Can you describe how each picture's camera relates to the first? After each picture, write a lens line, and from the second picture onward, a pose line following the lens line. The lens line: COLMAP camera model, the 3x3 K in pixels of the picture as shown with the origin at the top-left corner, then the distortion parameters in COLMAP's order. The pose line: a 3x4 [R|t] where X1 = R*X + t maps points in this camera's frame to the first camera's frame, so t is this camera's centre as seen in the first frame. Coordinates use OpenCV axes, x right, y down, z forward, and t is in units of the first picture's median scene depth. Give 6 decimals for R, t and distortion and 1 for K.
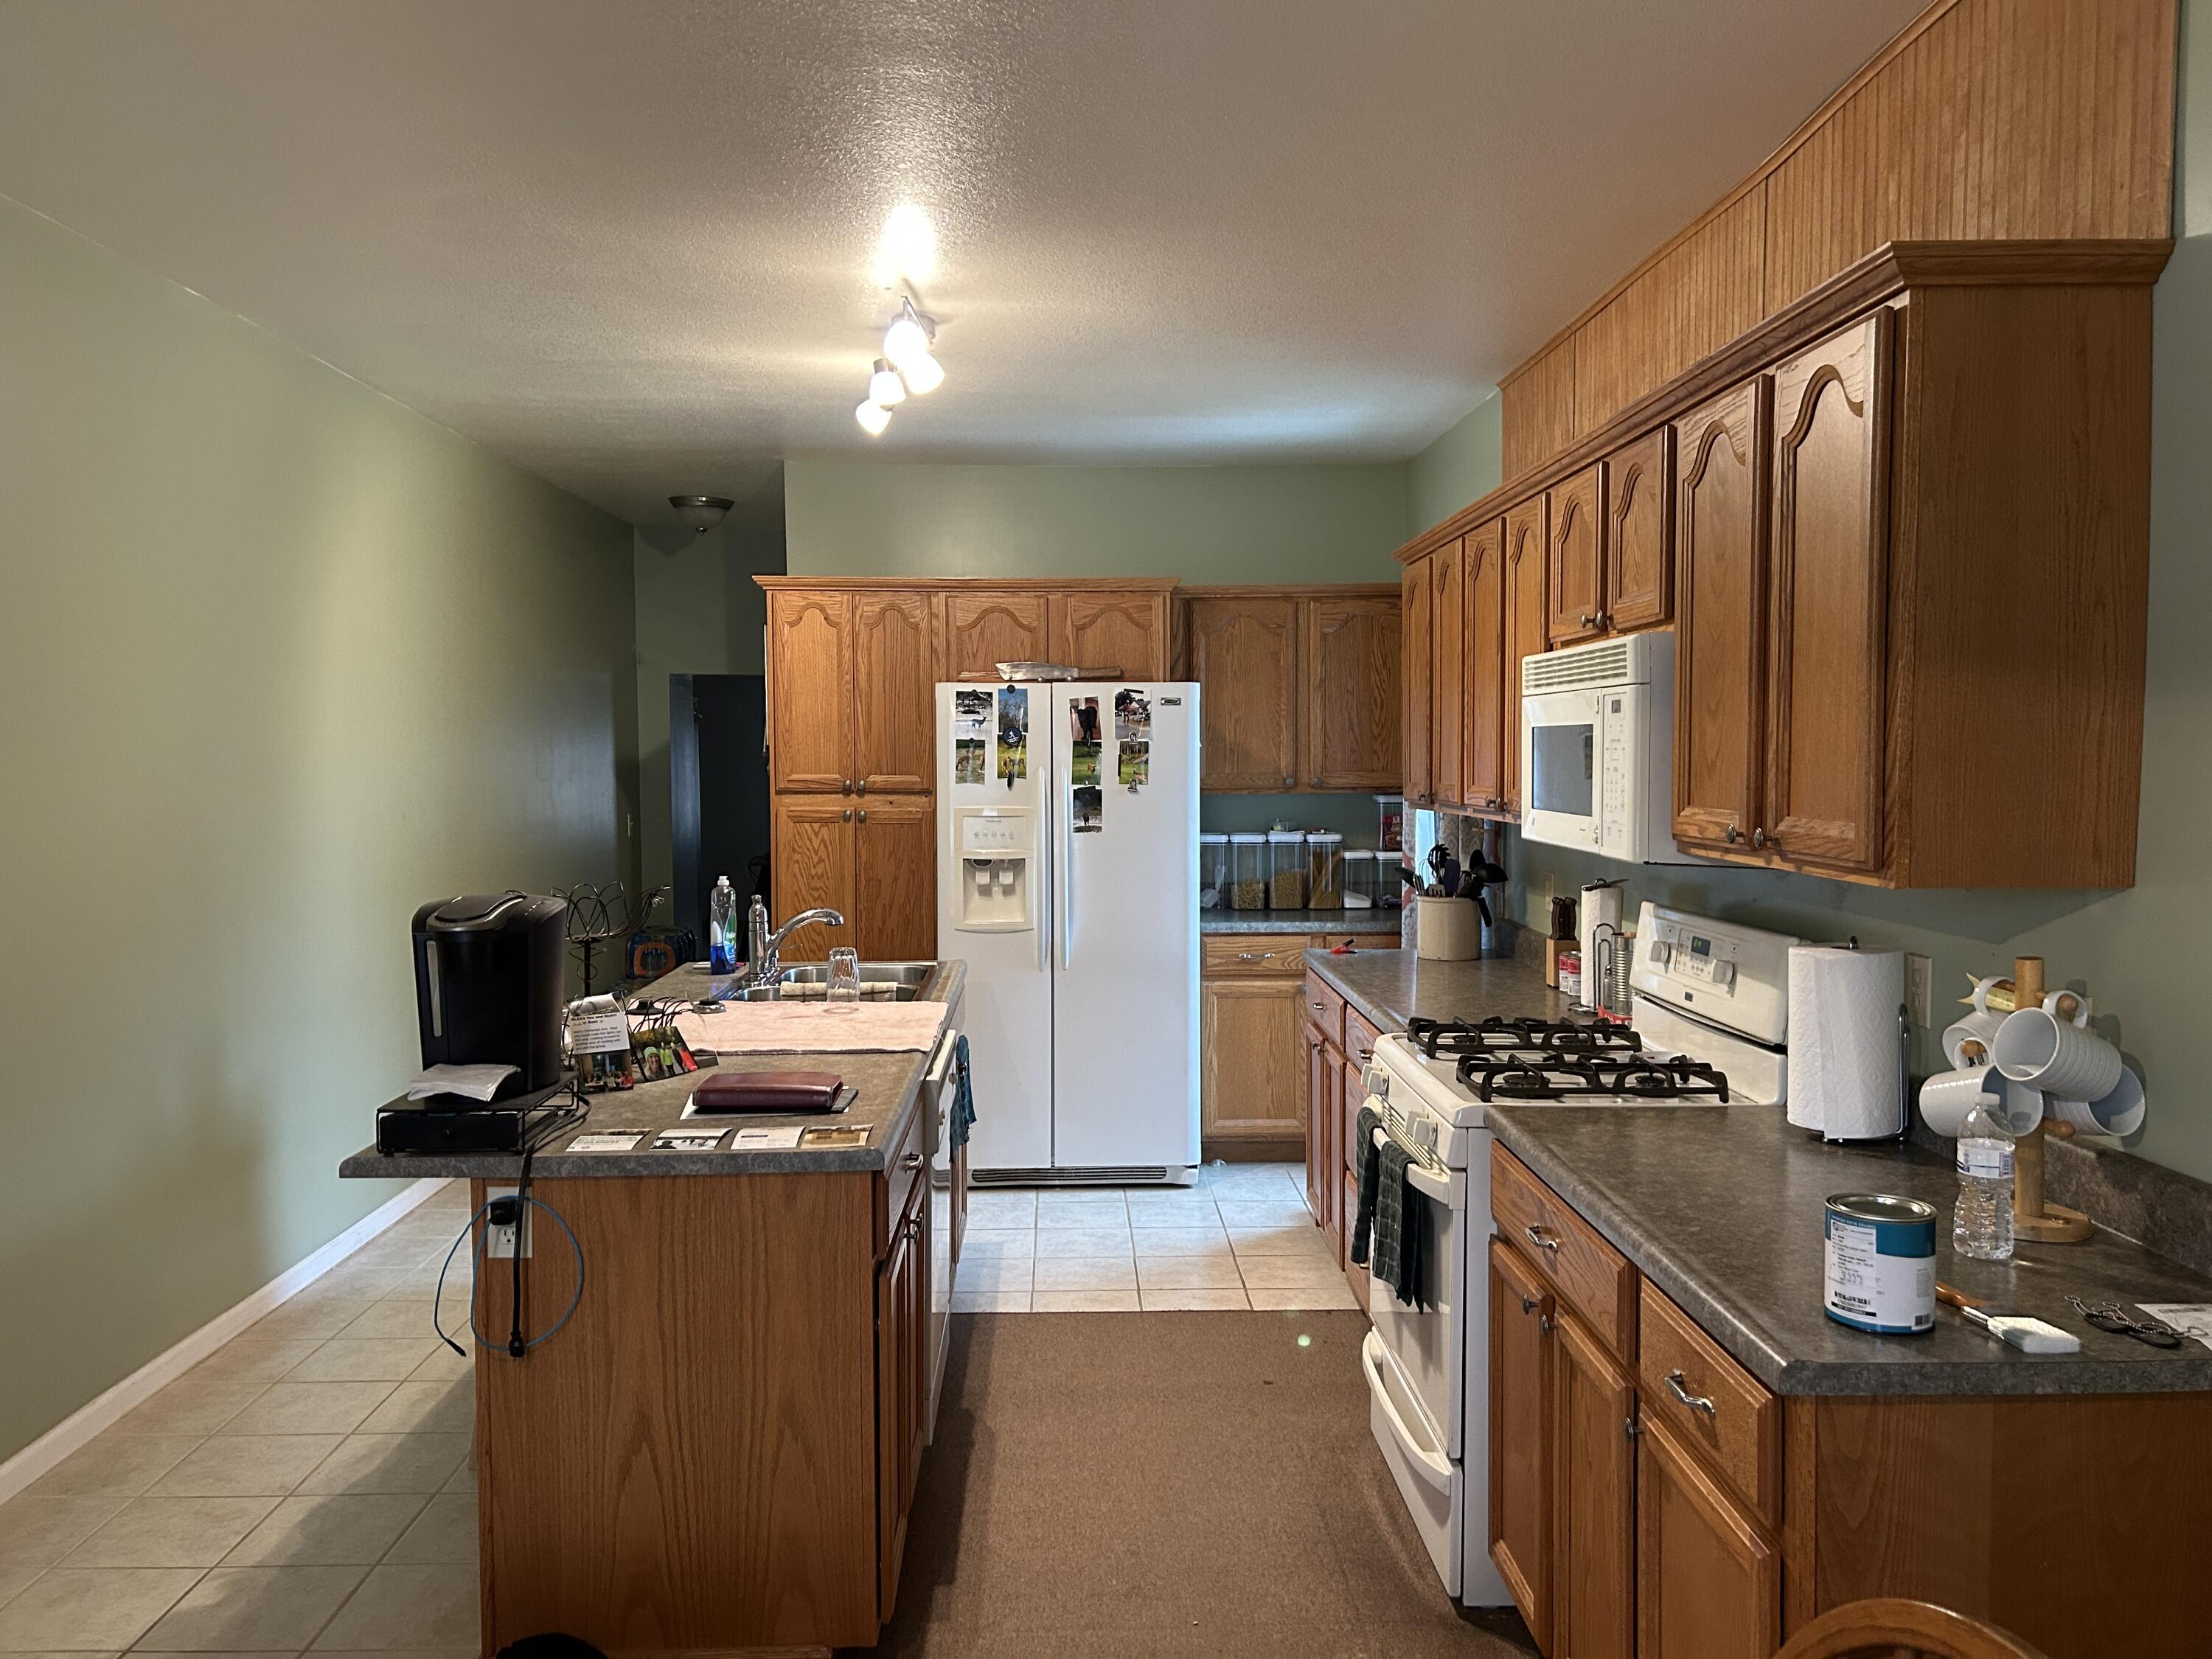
lens RADIAL K [[1659.7, 0, 1106.0], [0, 1659.7, 829.5], [0, 0, 1]] dist [0.088134, -0.095407]
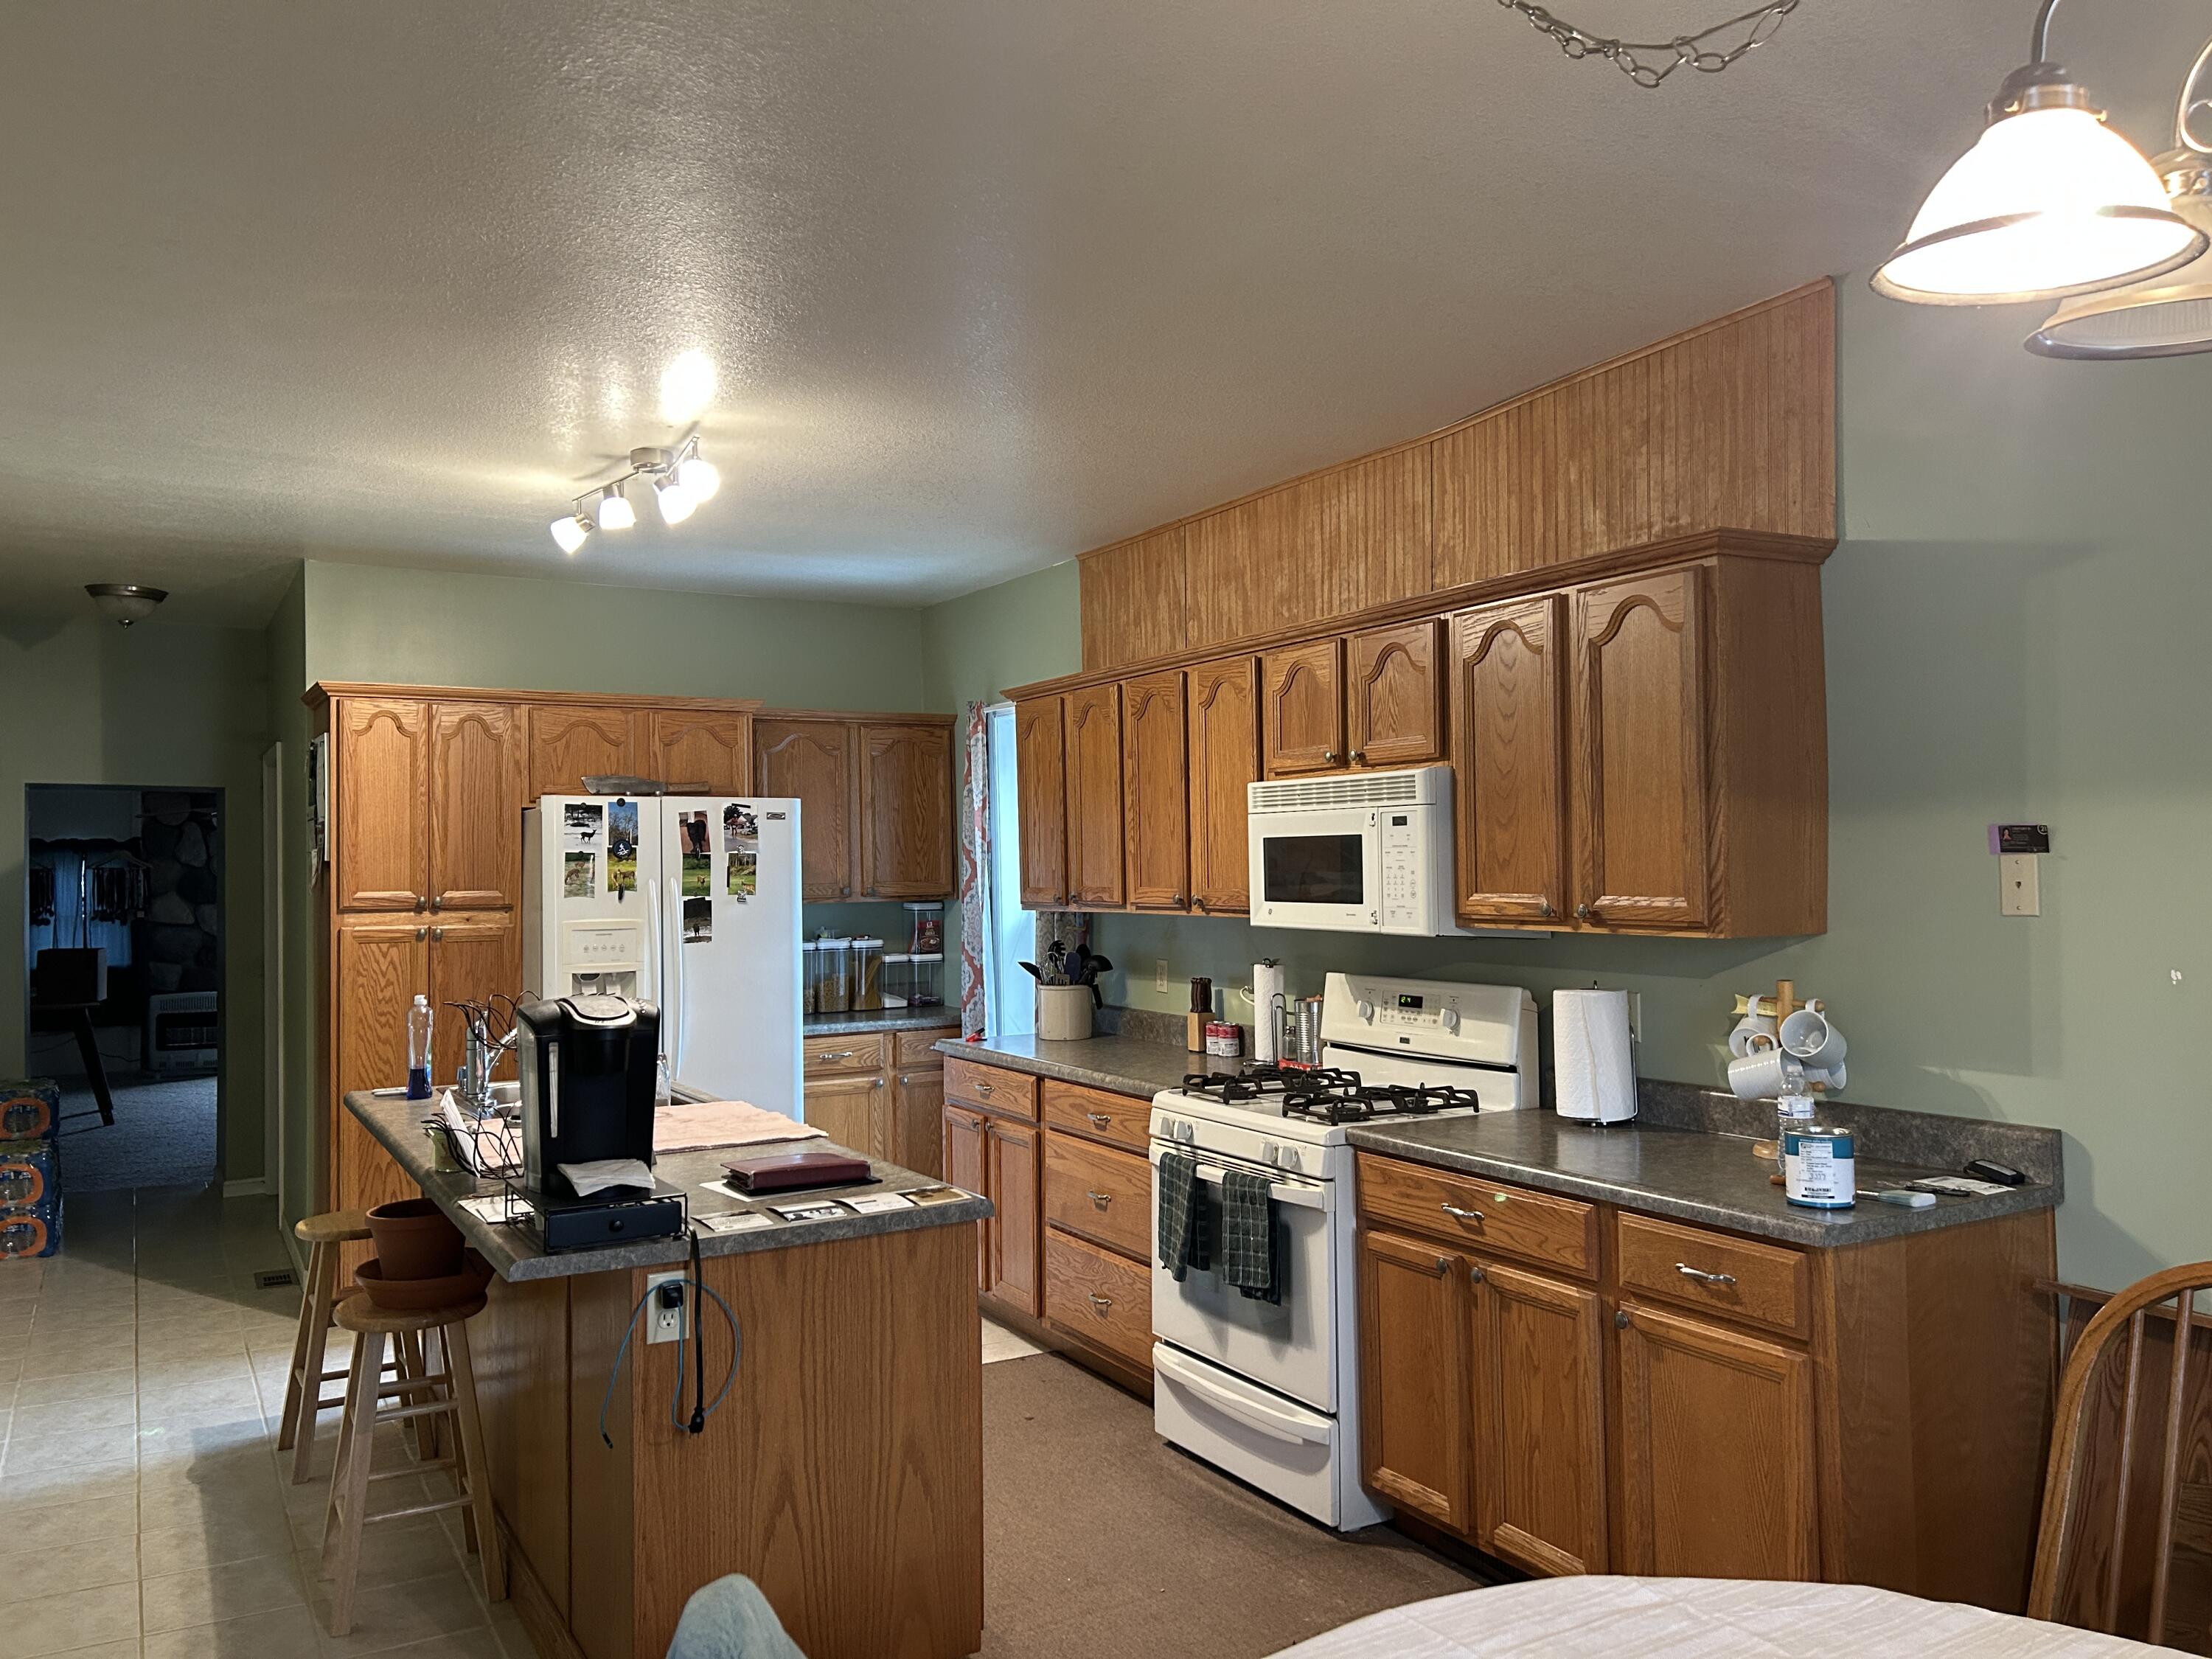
lens RADIAL K [[1659.7, 0, 1106.0], [0, 1659.7, 829.5], [0, 0, 1]] dist [0.088134, -0.095407]
pose [[0.878576, 0.003132, 0.477593, -0.349626], [0.031488, 0.997423, -0.064466, 0.007960], [-0.476564, 0.071676, 0.876213, -0.036562]]
